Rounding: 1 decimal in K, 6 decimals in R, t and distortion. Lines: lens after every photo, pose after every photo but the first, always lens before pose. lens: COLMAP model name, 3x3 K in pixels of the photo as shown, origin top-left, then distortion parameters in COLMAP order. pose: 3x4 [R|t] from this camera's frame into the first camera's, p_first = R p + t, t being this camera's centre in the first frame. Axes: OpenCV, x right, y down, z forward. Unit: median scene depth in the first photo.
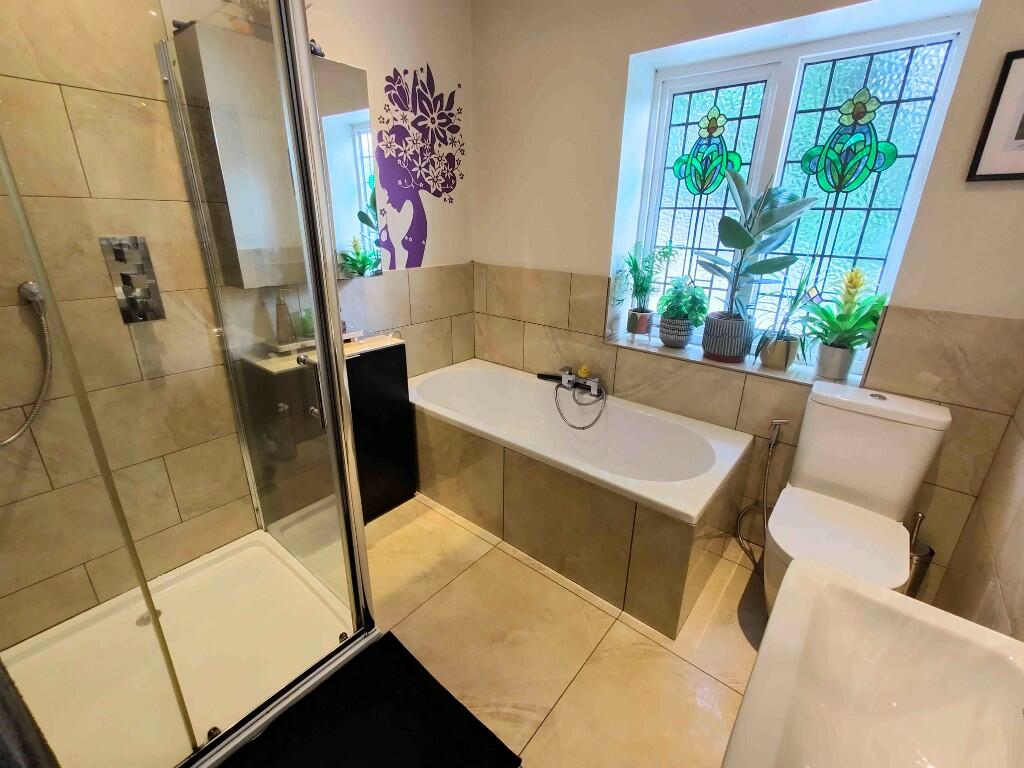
lens RADIAL K [[451.5, 0, 507.3], [0, 451.5, 382.5], [0, 0, 1]] dist [0.006175, 0.001694]
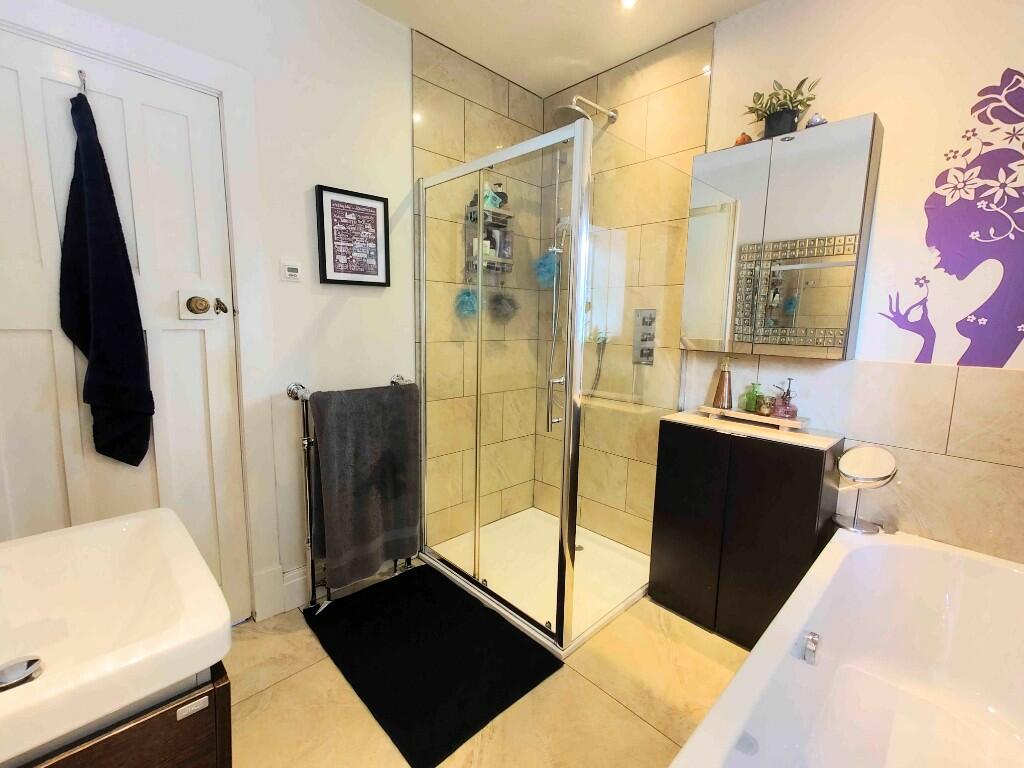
lens RADIAL K [[451.5, 0, 508.7], [0, 451.5, 379.9], [0, 0, 1]] dist [0.006175, 0.001694]
pose [[-0.109511, 0.120631, -0.986638, 0.518060], [-0.366619, 0.917721, 0.152898, -0.114428], [0.923903, 0.378465, -0.056275, 0.523250]]
